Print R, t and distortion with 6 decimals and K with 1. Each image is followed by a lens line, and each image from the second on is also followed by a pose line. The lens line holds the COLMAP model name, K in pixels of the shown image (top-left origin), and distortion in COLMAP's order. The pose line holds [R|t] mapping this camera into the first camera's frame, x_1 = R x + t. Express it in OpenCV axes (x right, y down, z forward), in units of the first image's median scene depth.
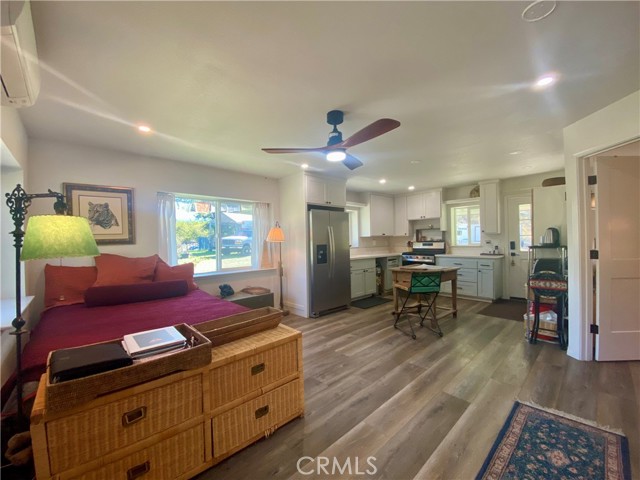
lens RADIAL K [[261.5, 0, 317.0], [0, 261.5, 240.5], [0, 0, 1]] dist [-0.003282, -0.000525]
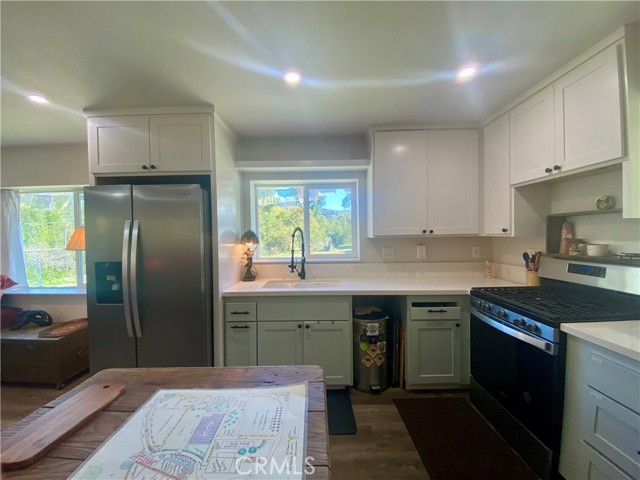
lens RADIAL K [[261.5, 0, 318.6], [0, 261.5, 242.8], [0, 0, 1]] dist [-0.003282, -0.000525]
pose [[0.732819, 0.022711, -0.680044, 0.407030], [0.001906, 0.999370, 0.035430, -0.021910], [0.680421, -0.027260, 0.732315, 0.624910]]
